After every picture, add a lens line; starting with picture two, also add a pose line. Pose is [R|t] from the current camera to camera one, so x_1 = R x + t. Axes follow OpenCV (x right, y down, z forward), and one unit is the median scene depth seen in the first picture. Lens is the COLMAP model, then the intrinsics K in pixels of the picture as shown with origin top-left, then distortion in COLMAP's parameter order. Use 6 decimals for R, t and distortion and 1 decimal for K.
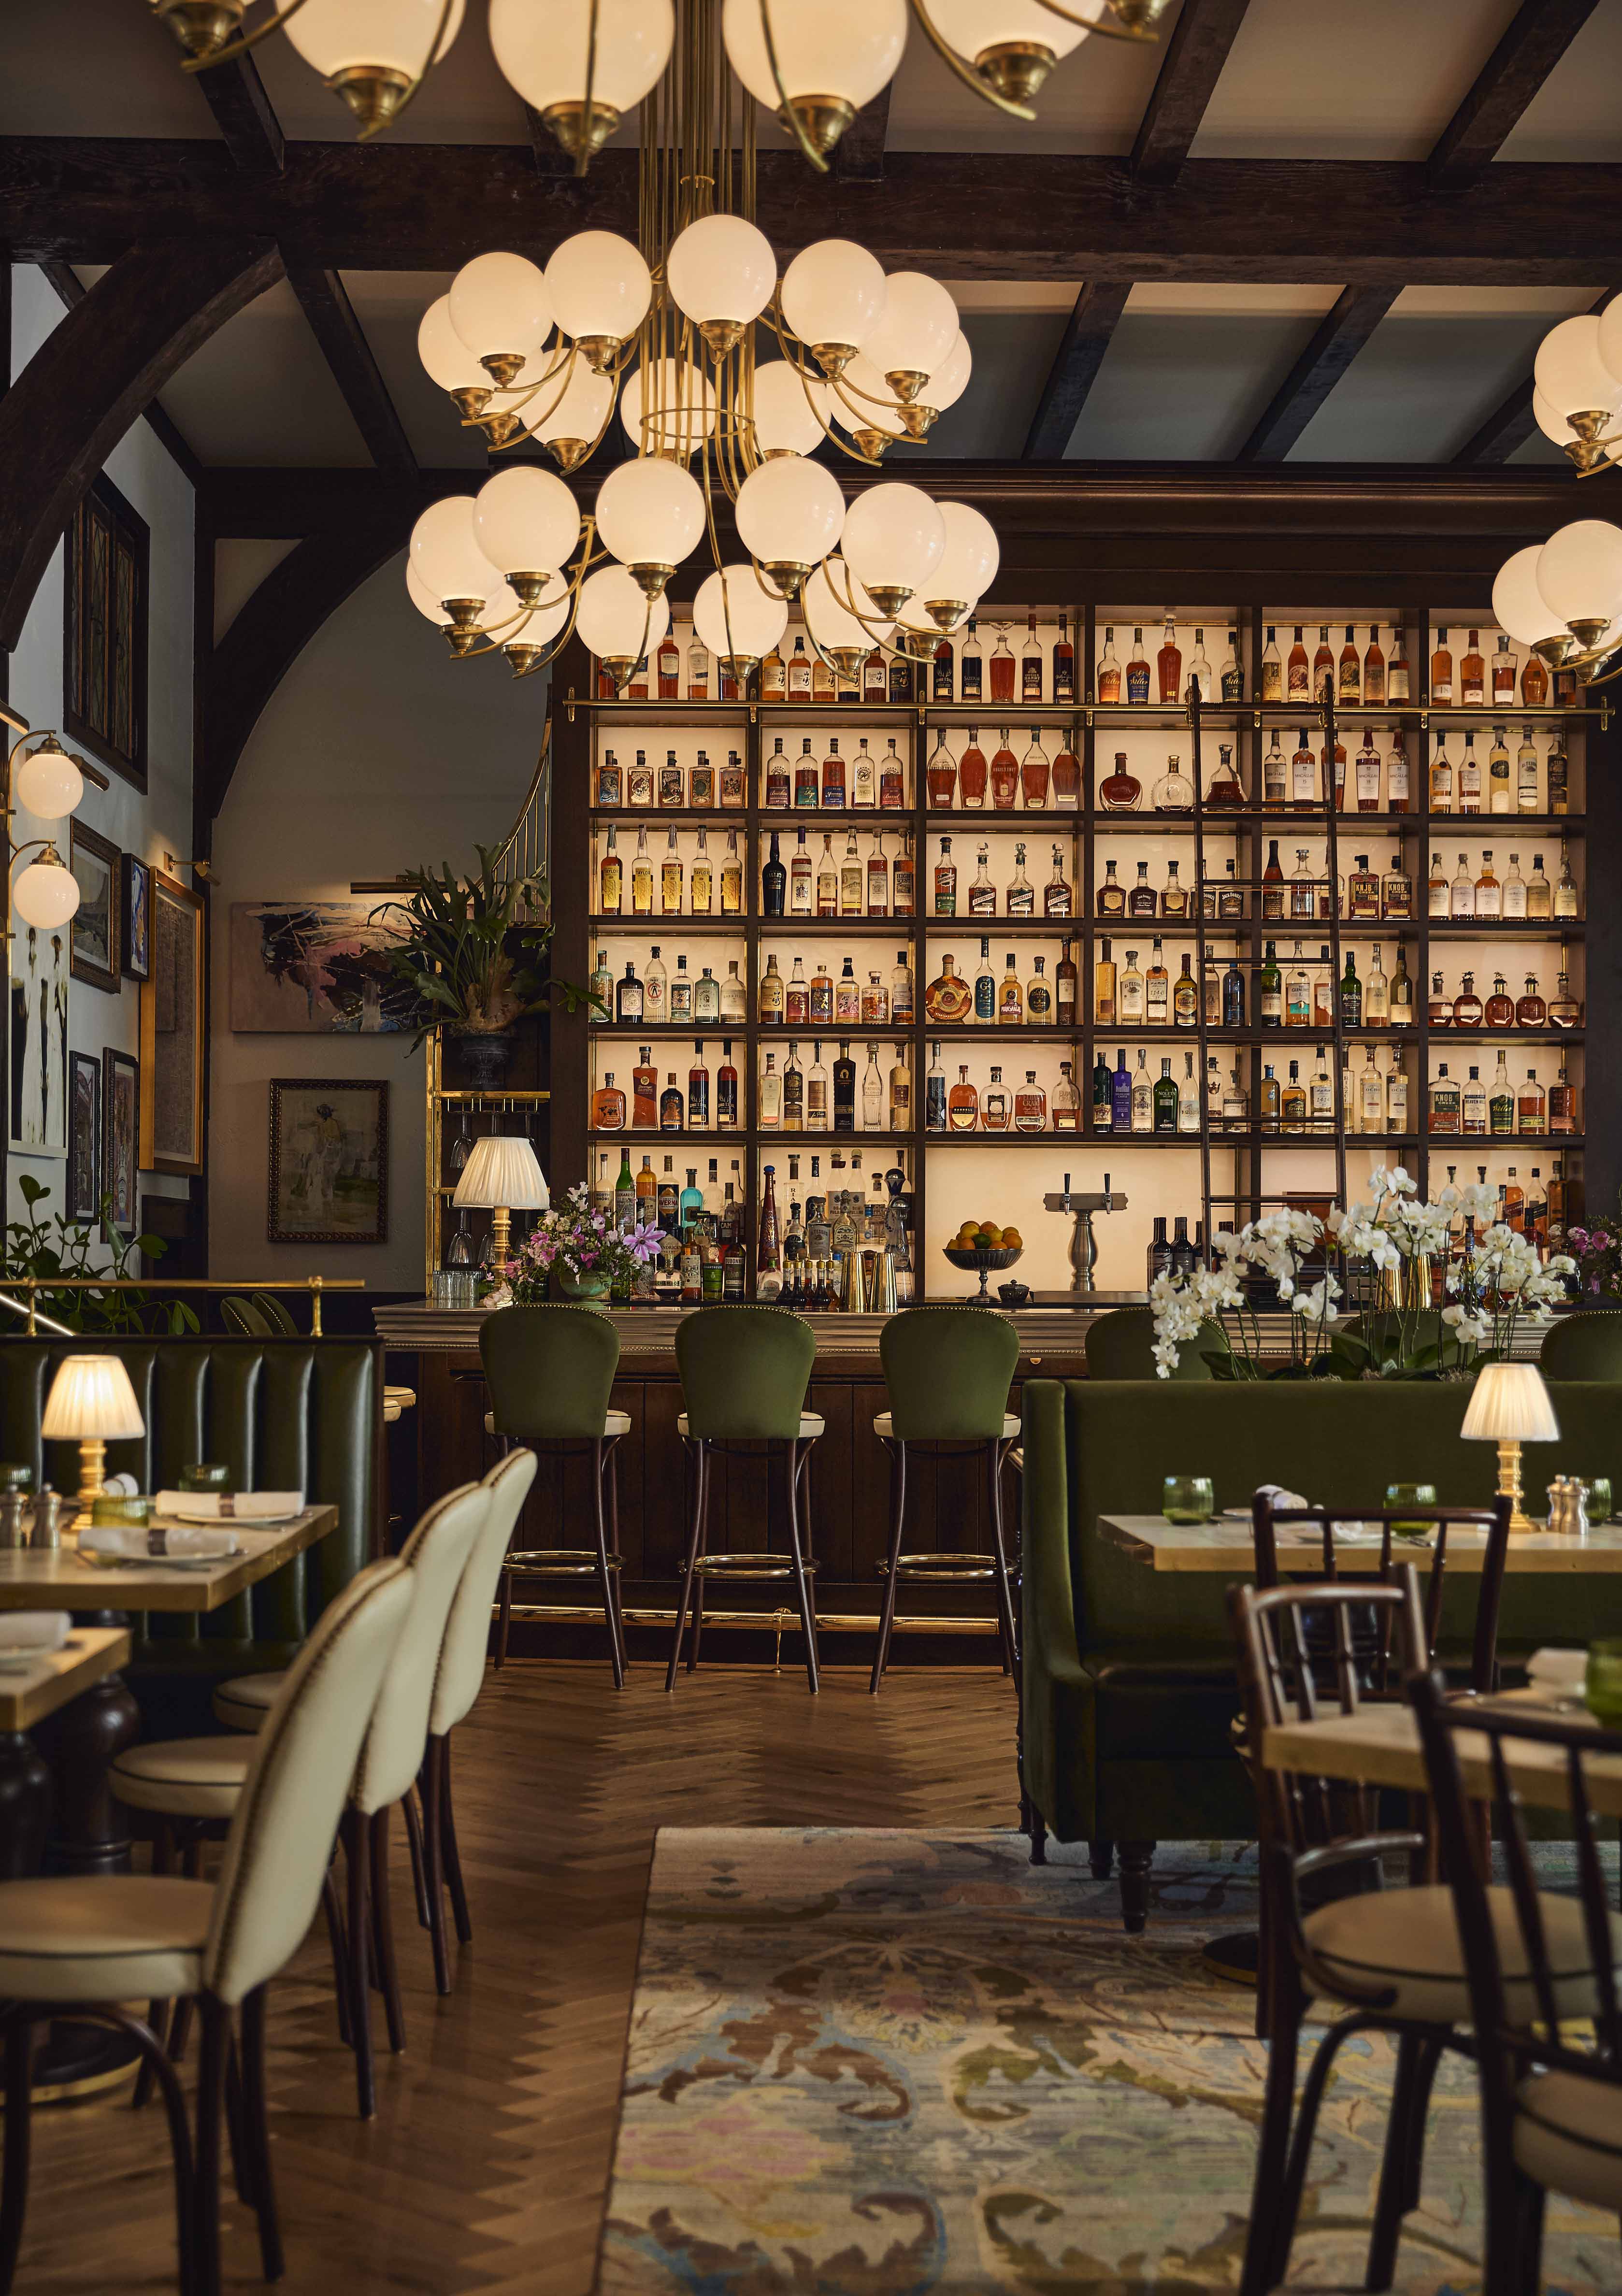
lens RADIAL K [[3370.4, 0, 938.1], [0, 3370.4, 1155.7], [0, 0, 1]] dist [0.088927, 0.000000]
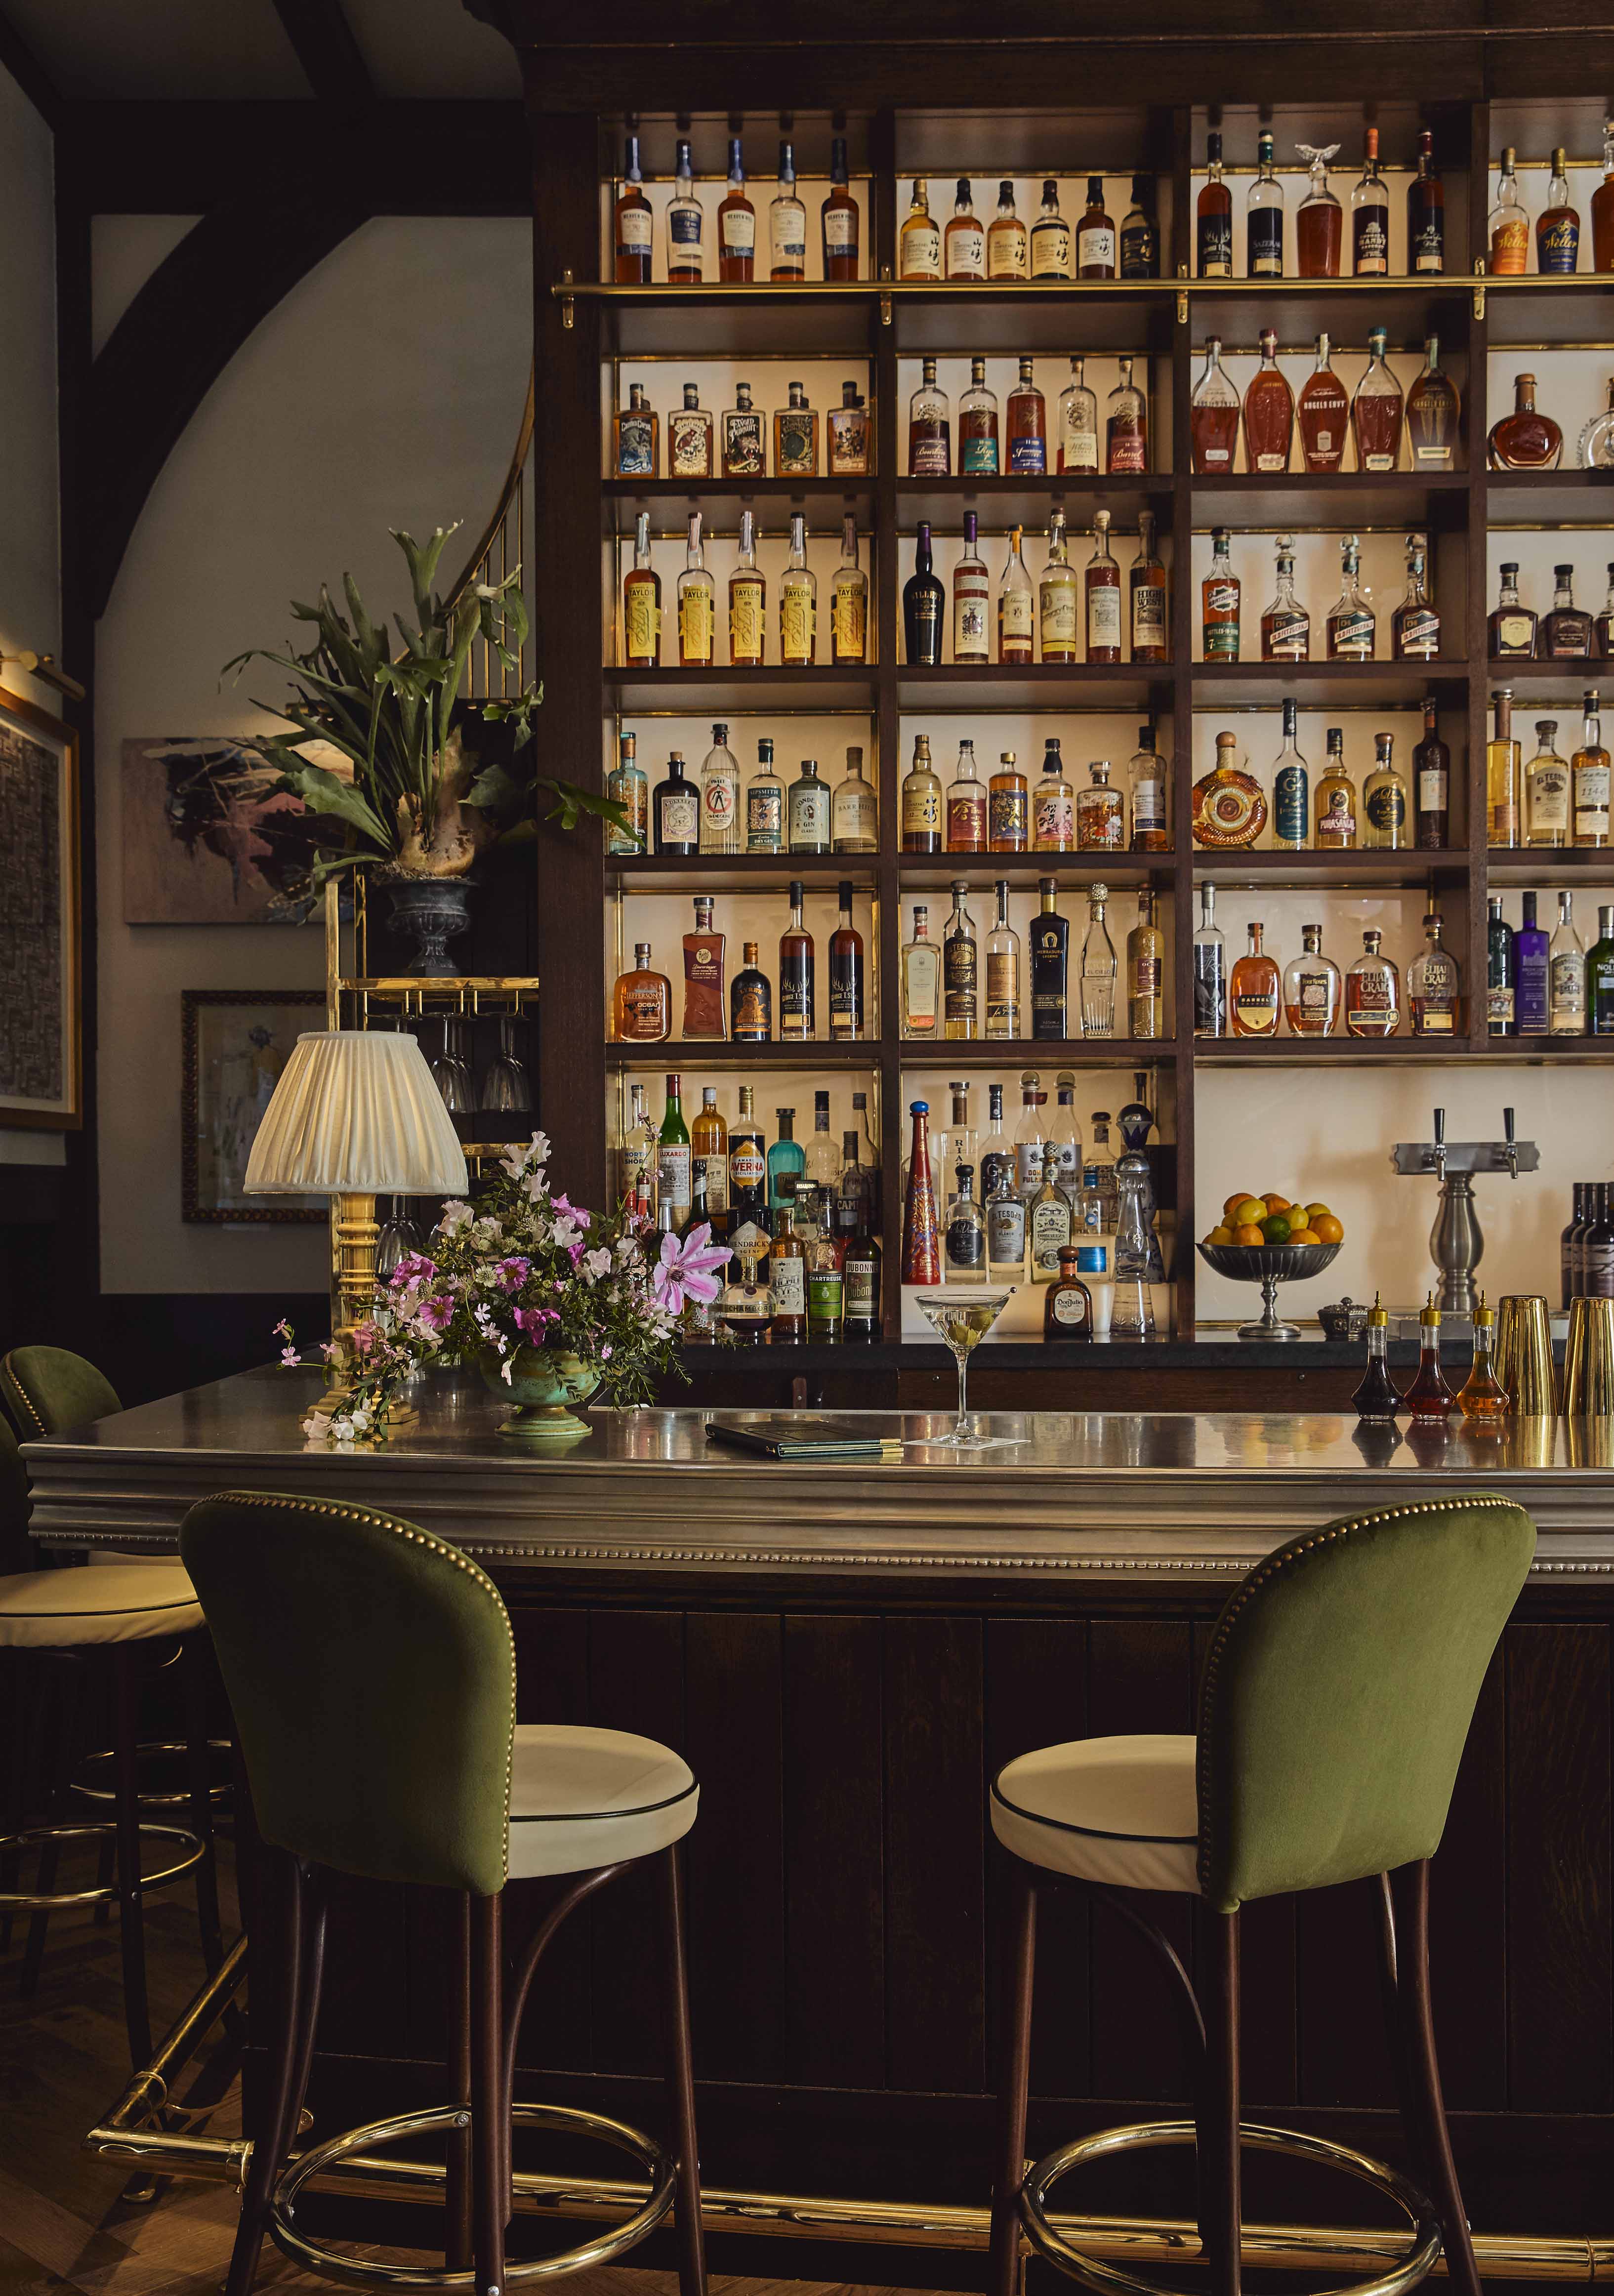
lens RADIAL K [[2377.2, 0, 805.6], [0, 2377.2, 1145.7], [0, 0, 1]] dist [0.034325, 0.000000]
pose [[0.998163, -0.010544, -0.059659, -0.045148], [0.011298, 0.999860, 0.012319, 0.005304], [0.059520, -0.012970, 0.998143, 0.588438]]
